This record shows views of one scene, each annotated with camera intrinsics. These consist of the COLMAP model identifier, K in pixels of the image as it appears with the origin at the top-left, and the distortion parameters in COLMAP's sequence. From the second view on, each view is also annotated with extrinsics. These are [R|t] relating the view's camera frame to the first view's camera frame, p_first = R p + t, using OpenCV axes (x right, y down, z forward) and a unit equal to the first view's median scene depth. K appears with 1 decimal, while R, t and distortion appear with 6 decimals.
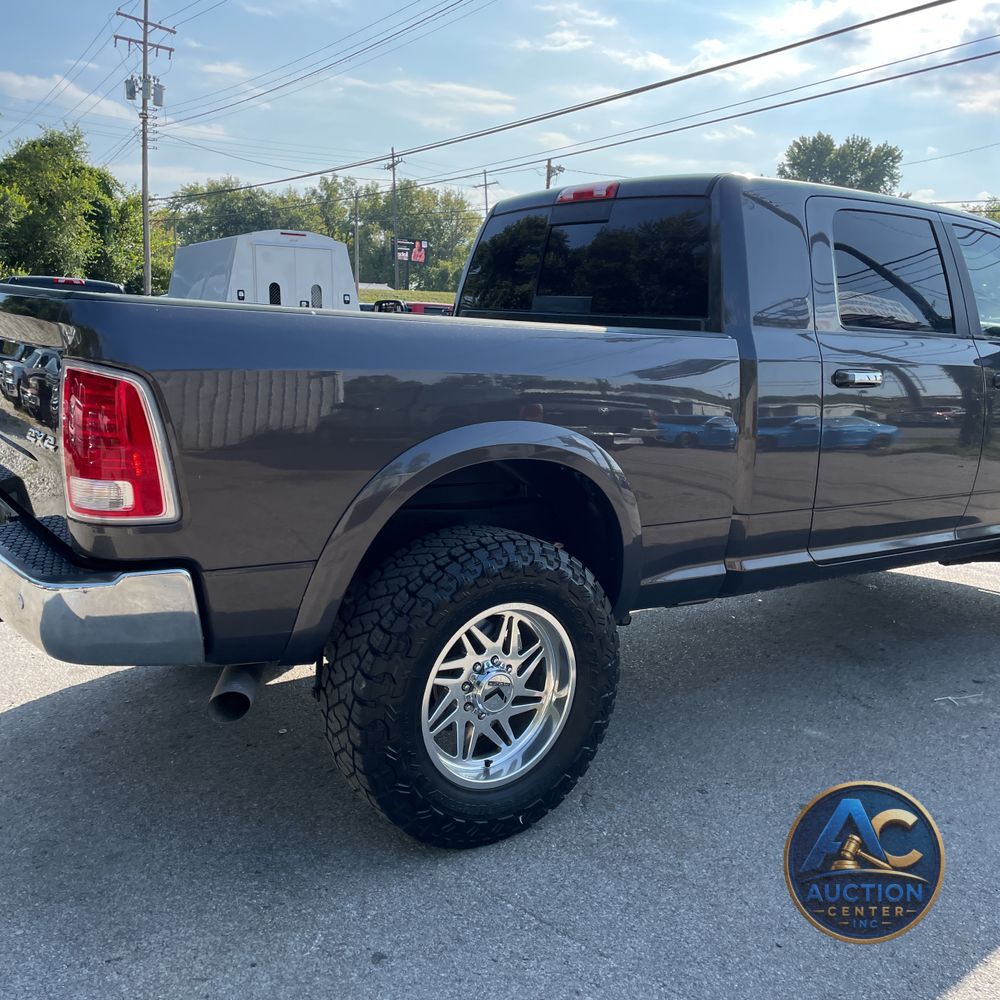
lens RADIAL K [[999.4, 0, 500.1], [0, 999.4, 485.9], [0, 0, 1]] dist [0.086683, -0.109629]
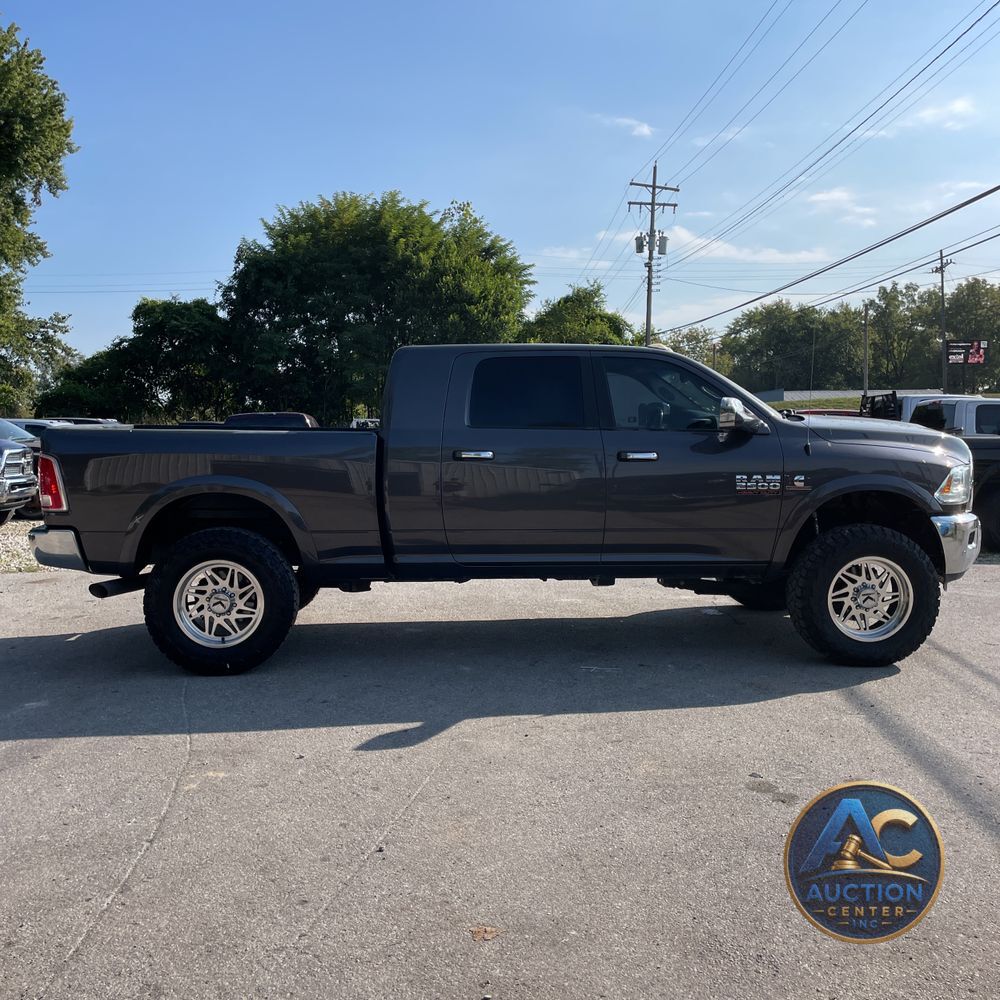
lens RADIAL K [[1002.4, 0, 491.9], [0, 1002.4, 484.8], [0, 0, 1]] dist [0.091133, -0.120958]
pose [[0.843772, -0.013463, -0.536532, 1.136335], [-0.047918, 0.993803, -0.100296, 0.099478], [0.534558, 0.110336, 0.837898, -0.356946]]
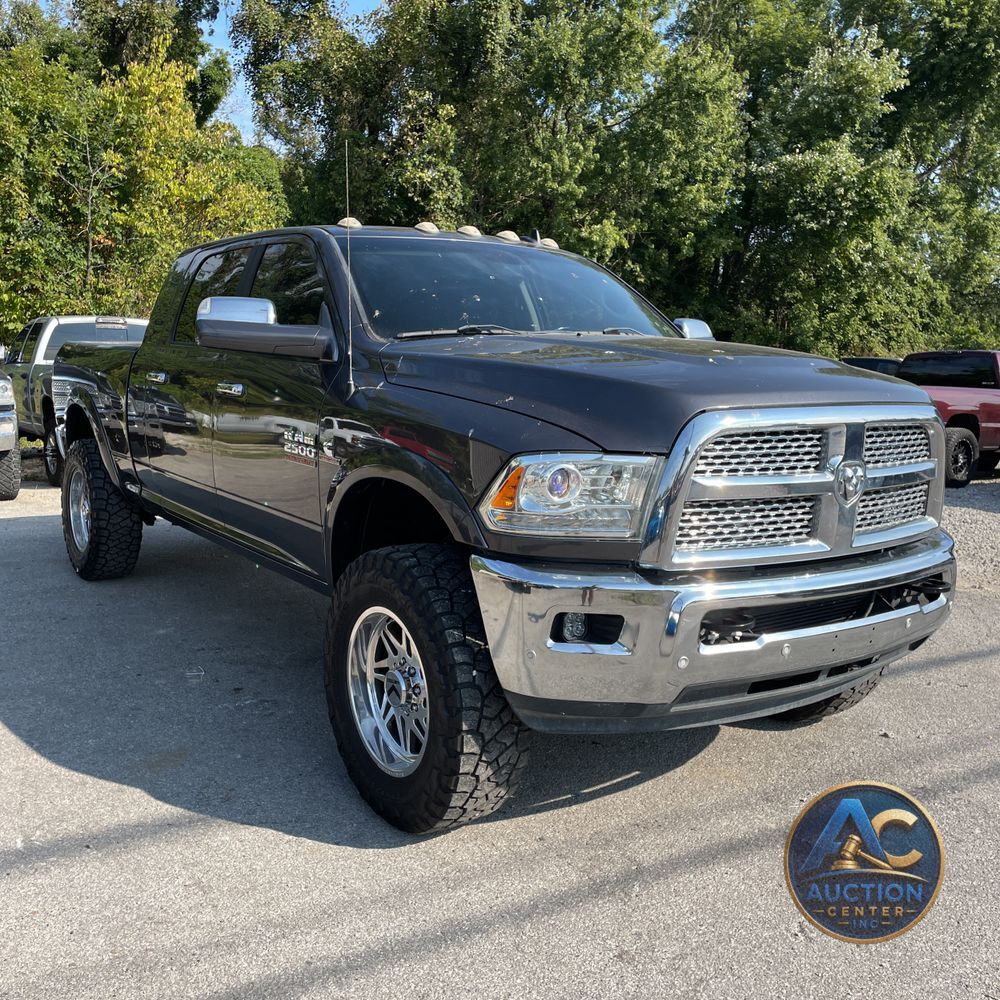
lens RADIAL K [[999.4, 0, 500.1], [0, 999.4, 485.9], [0, 0, 1]] dist [0.086683, -0.109629]
pose [[-0.004726, 0.085059, -0.996365, 1.546449], [-0.190666, 0.978020, 0.084397, -0.146726], [0.981644, 0.190372, 0.011596, 1.294952]]
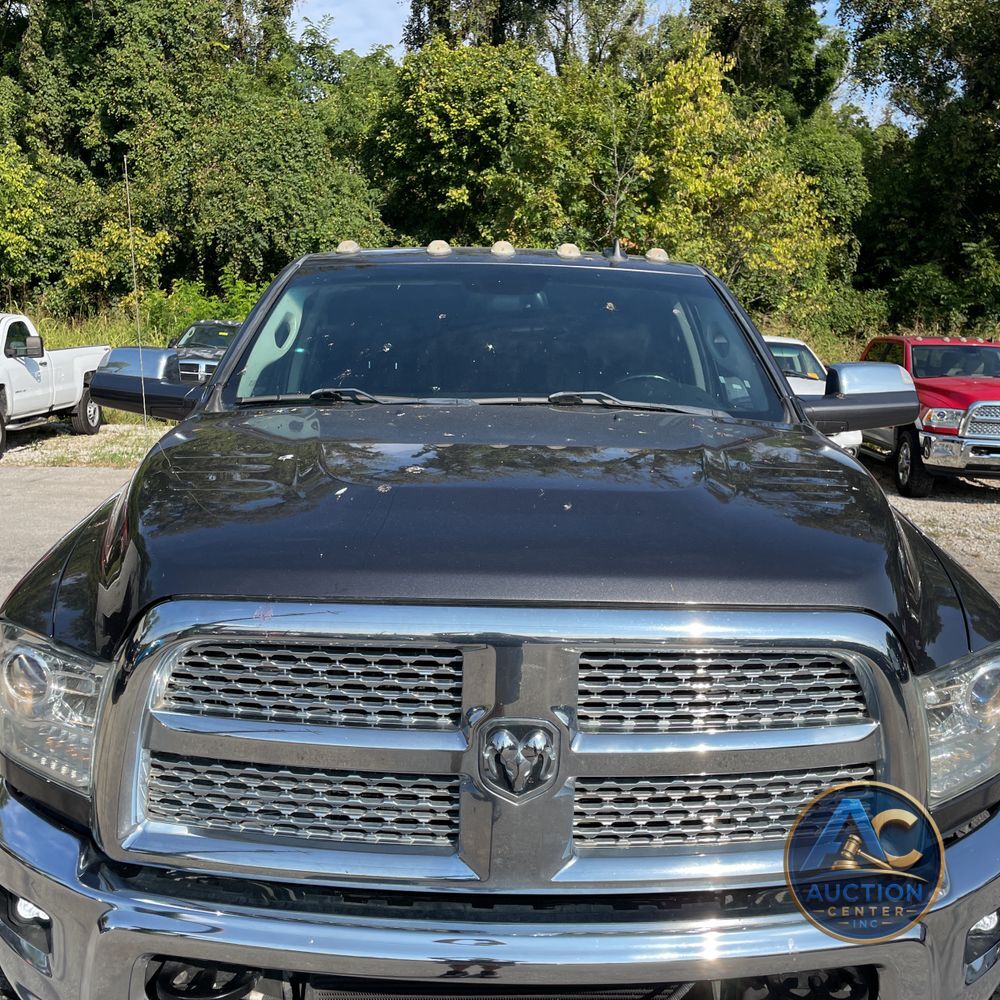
lens RADIAL K [[1002.4, 0, 491.9], [0, 1002.4, 484.8], [0, 0, 1]] dist [0.091133, -0.120958]
pose [[-0.565830, 0.066123, -0.821866, 1.138299], [-0.191792, 0.958882, 0.209190, -0.300211], [0.801905, 0.275993, -0.529883, 1.692930]]
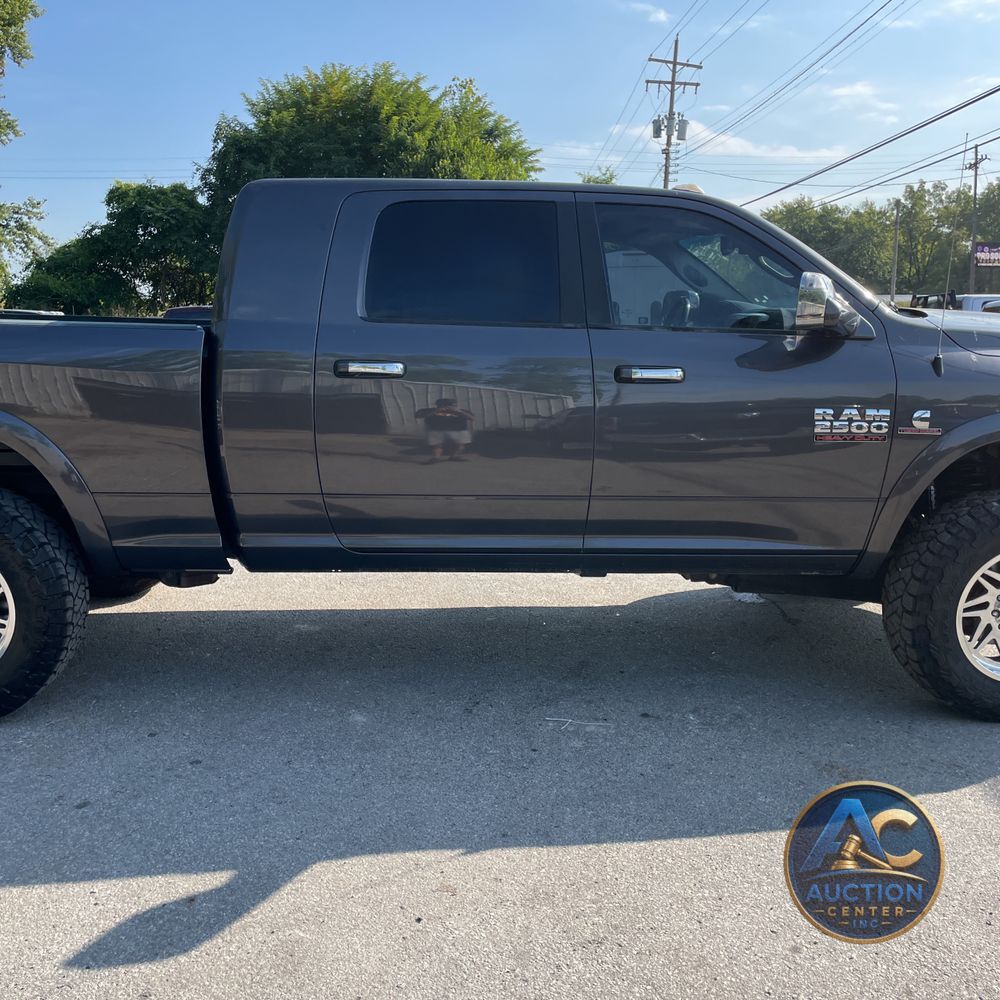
lens RADIAL K [[1002.4, 0, 491.9], [0, 1002.4, 484.8], [0, 0, 1]] dist [0.091133, -0.120958]
pose [[0.839653, 0.050785, -0.540744, 0.882599], [-0.063085, 0.997999, -0.004228, 0.005529], [0.539448, 0.037663, 0.841176, 0.197113]]
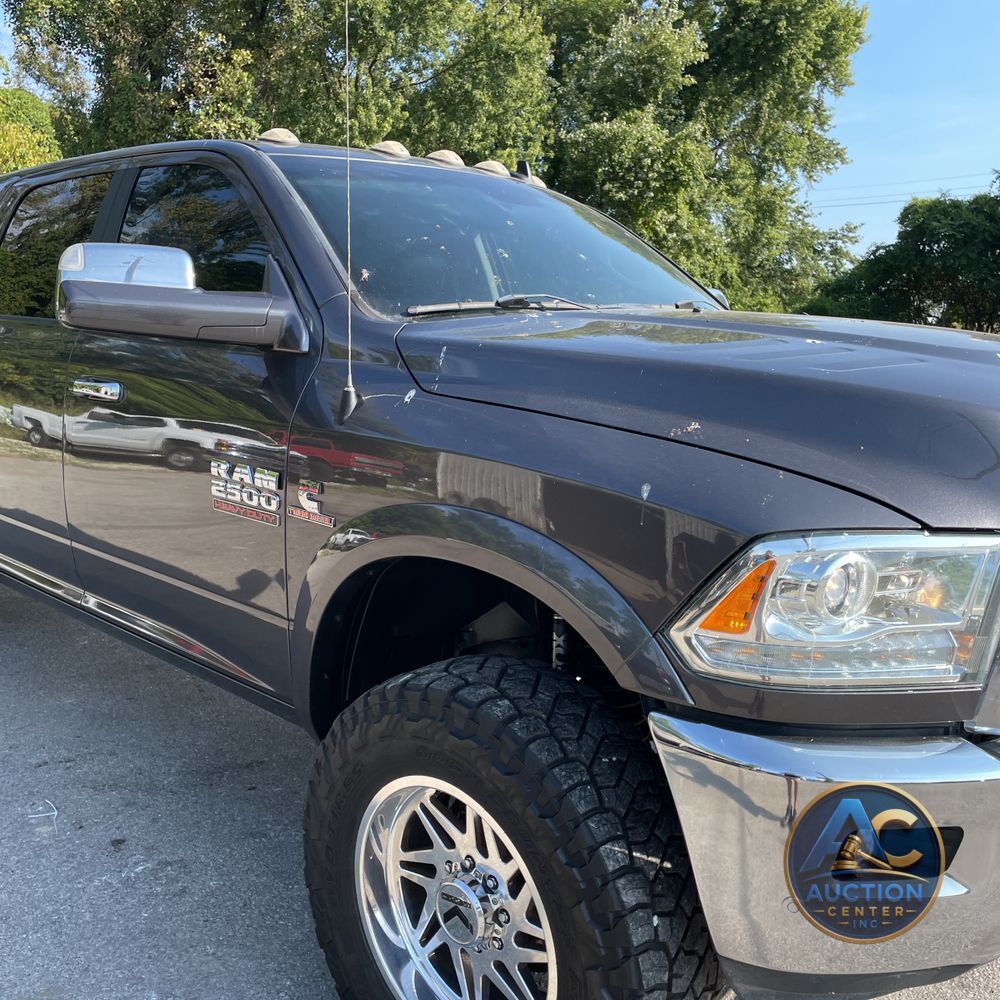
lens RADIAL K [[1002.4, 0, 491.9], [0, 1002.4, 484.8], [0, 0, 1]] dist [0.091133, -0.120958]
pose [[0.187285, 0.112249, -0.975871, 1.223253], [-0.182669, 0.980101, 0.077679, -0.142273], [0.965172, 0.163713, 0.204062, 1.143577]]
